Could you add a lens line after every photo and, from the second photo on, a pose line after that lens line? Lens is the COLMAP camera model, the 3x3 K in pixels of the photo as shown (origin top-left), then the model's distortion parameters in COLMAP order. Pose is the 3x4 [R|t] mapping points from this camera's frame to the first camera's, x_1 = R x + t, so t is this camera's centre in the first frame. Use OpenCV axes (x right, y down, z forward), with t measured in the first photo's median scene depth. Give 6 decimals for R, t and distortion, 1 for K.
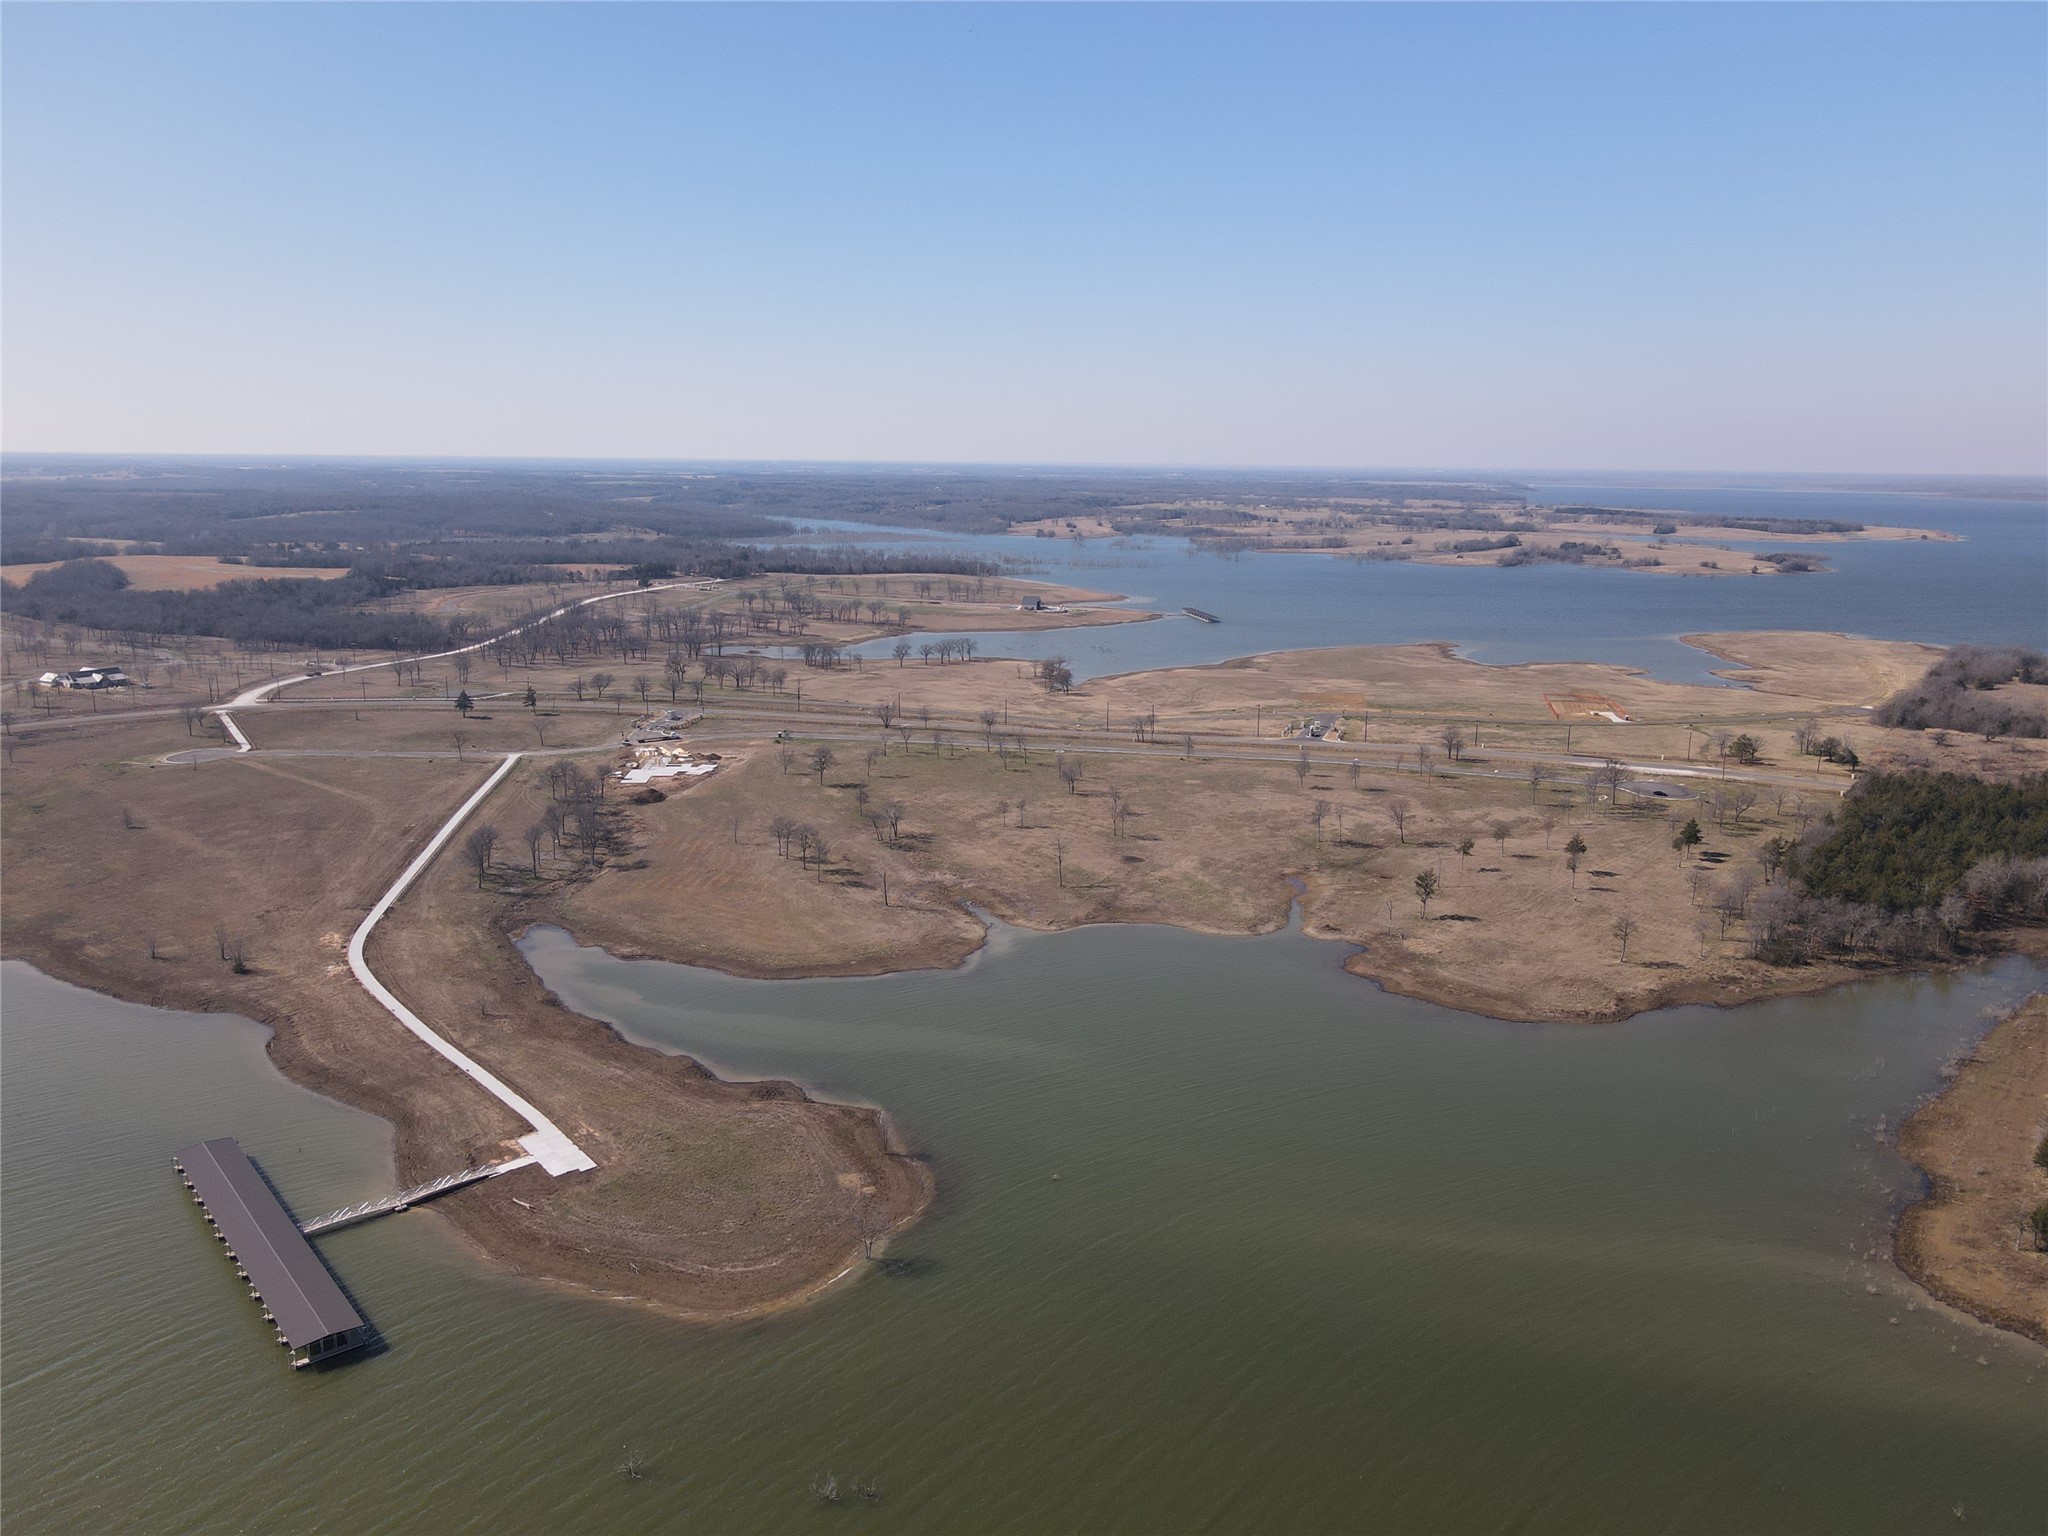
lens RADIAL K [[1508.3, 0, 1021.4], [0, 1508.3, 730.1], [0, 0, 1]] dist [0.000247, 0.023456]
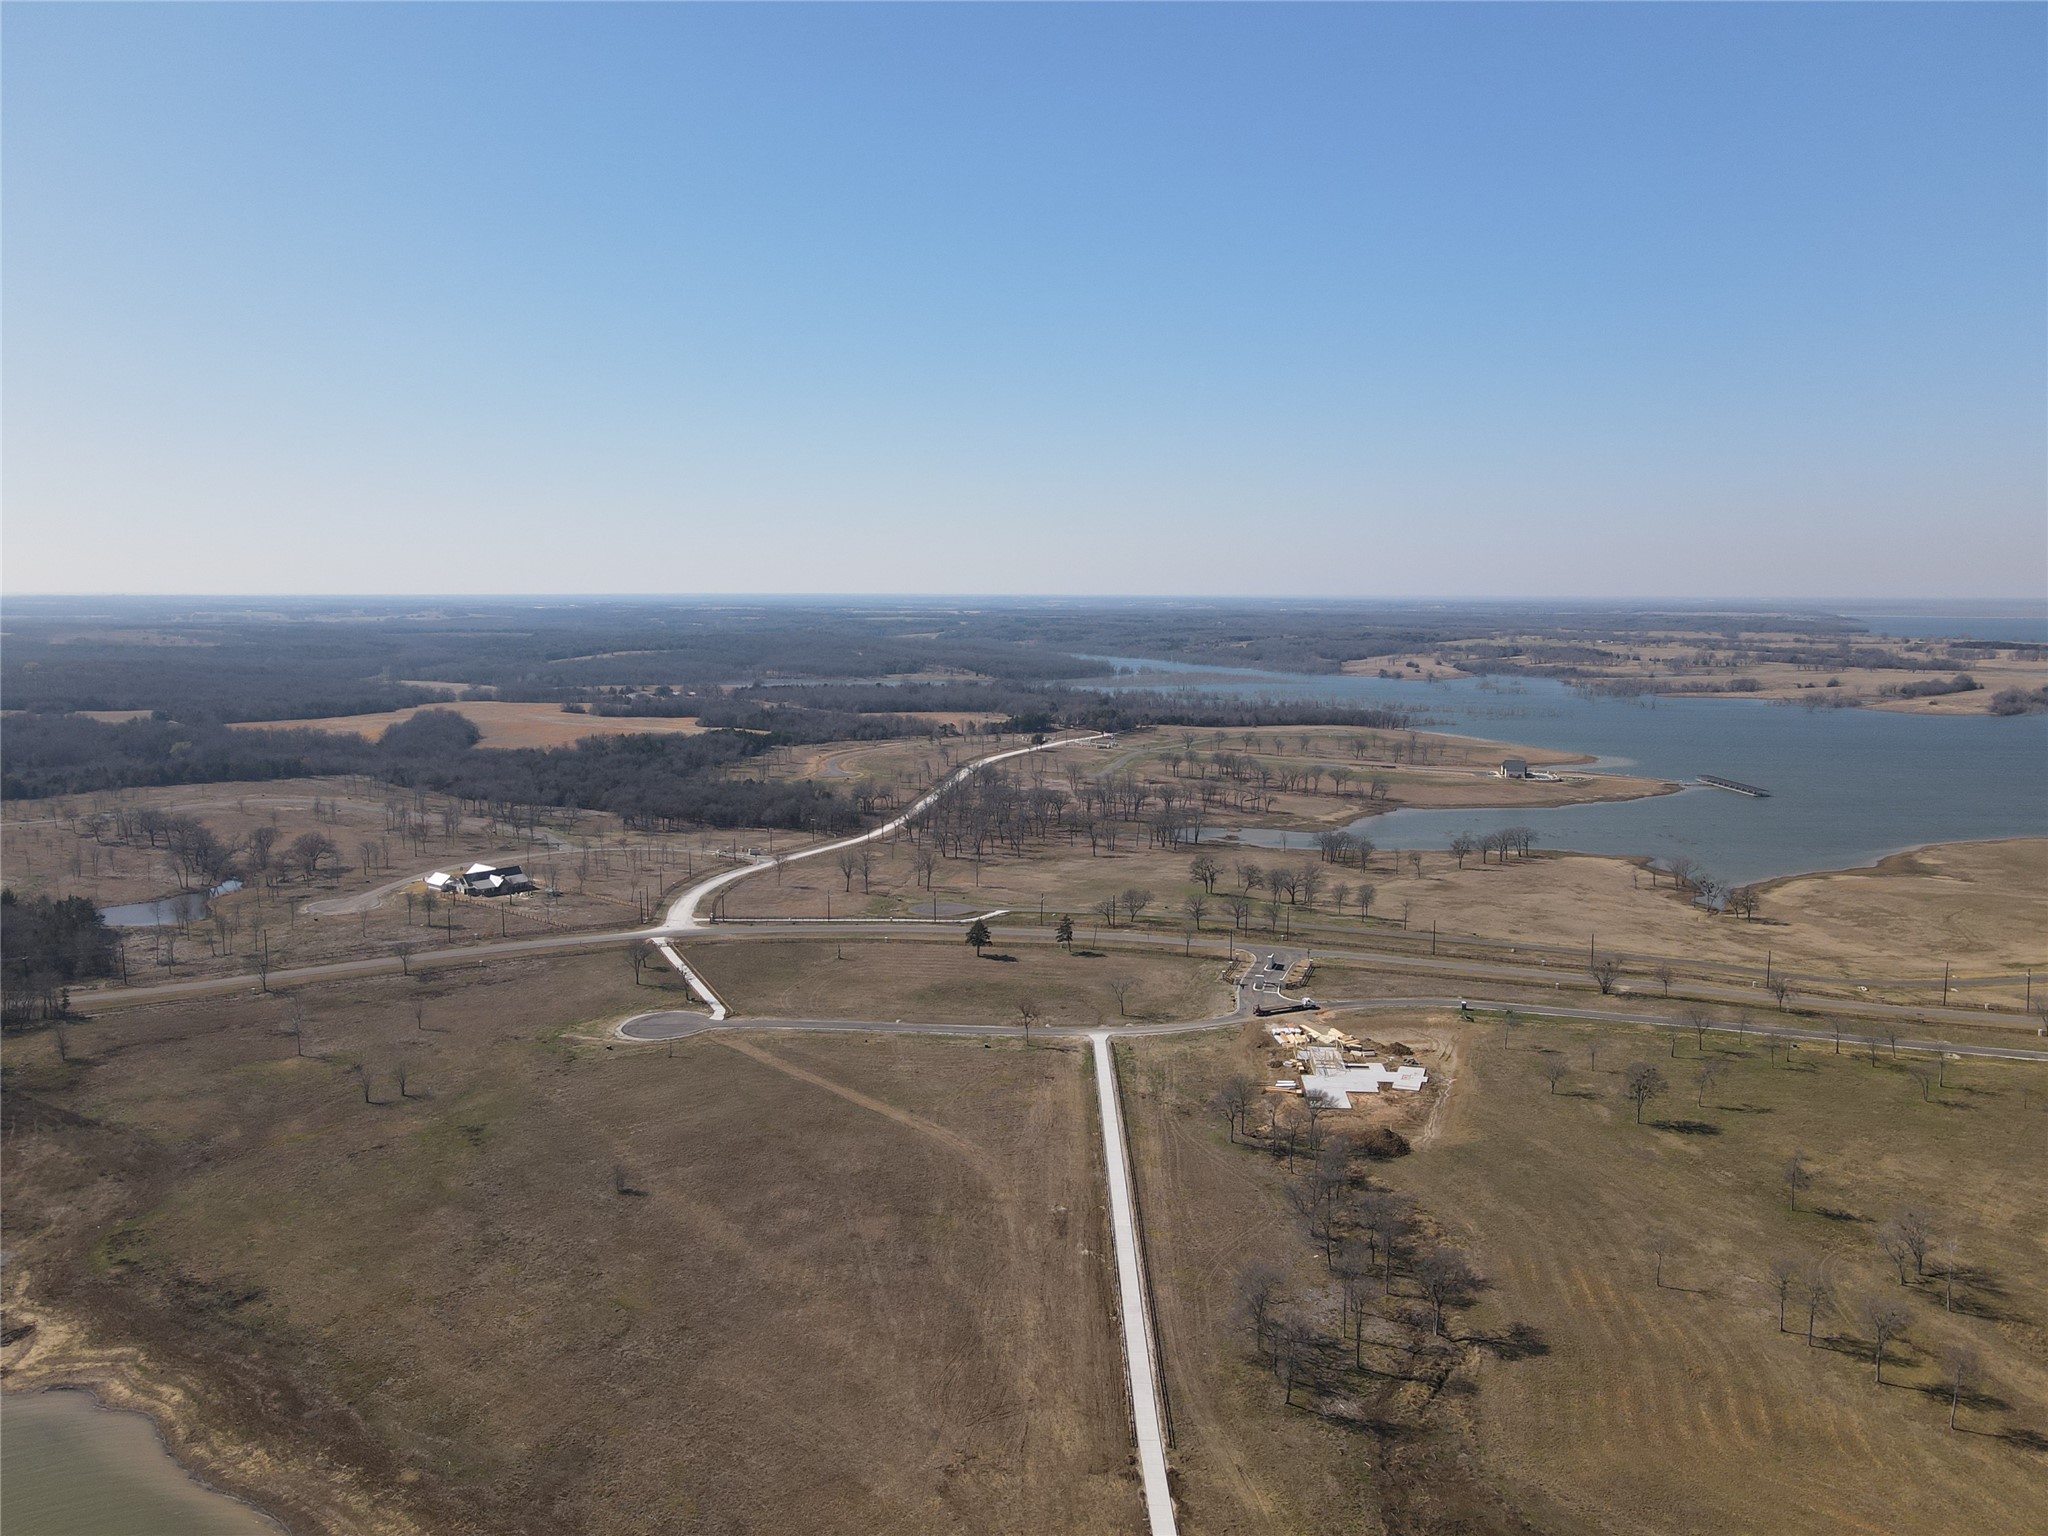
lens RADIAL K [[1508.3, 0, 1028.0], [0, 1508.3, 775.9], [0, 0, 1]] dist [0.000247, 0.023456]
pose [[0.988666, 0.010196, -0.149783, -0.169724], [-0.018731, 0.998273, -0.055686, -0.038947], [0.148956, 0.057861, 0.987150, 0.203816]]
